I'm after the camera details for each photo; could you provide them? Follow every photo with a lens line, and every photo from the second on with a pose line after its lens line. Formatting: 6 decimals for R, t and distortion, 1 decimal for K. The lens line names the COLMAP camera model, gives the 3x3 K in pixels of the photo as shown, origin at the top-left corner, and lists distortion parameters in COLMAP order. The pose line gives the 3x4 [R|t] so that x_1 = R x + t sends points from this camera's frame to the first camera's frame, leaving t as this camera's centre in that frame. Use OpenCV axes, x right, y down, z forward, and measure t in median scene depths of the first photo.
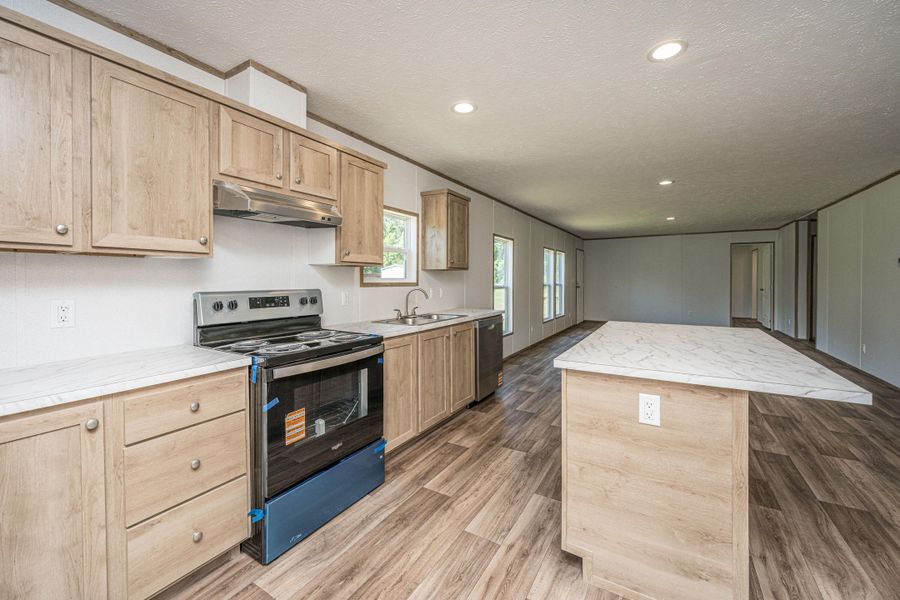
lens RADIAL K [[366.8, 0, 441.4], [0, 366.8, 283.0], [0, 0, 1]] dist [-0.000700, -0.003846]
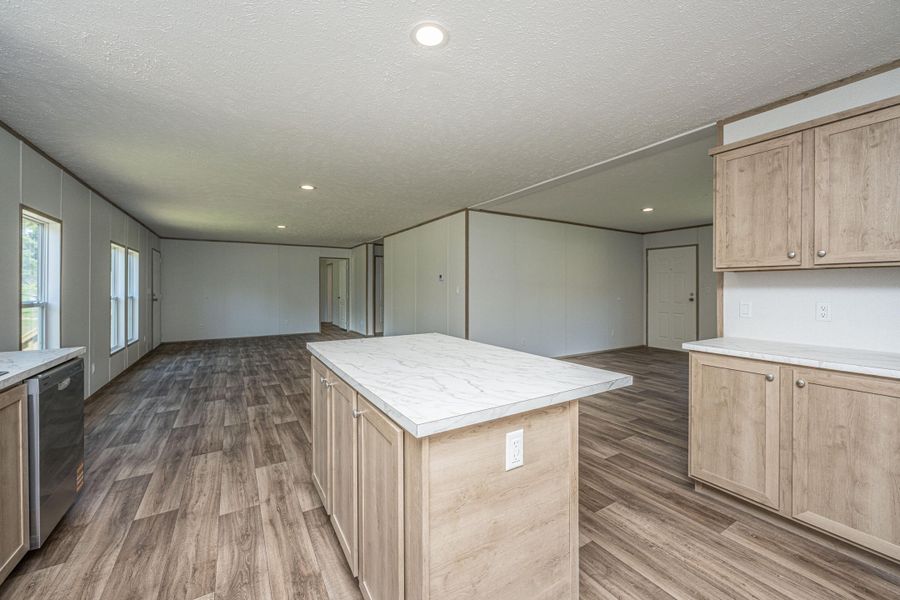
lens RADIAL K [[369.4, 0, 455.3], [0, 369.4, 289.5], [0, 0, 1]] dist [0.006077, -0.001917]
pose [[0.441267, -0.001505, 0.897375, -0.089704], [0.009954, 0.999945, -0.003218, -0.004449], [-0.897321, 0.010353, 0.441258, 0.289752]]
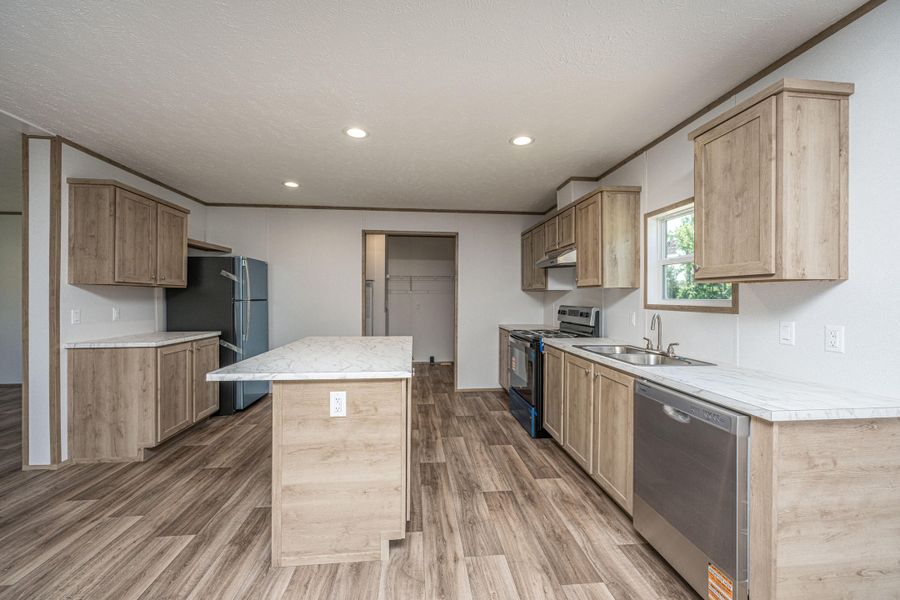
lens RADIAL K [[369.4, 0, 455.8], [0, 369.4, 298.0], [0, 0, 1]] dist [0.006077, -0.001917]
pose [[-0.775754, -0.000278, -0.631035, 0.632670], [-0.007812, 0.999928, 0.009163, -0.017140], [0.630987, 0.012038, -0.775700, 1.217321]]
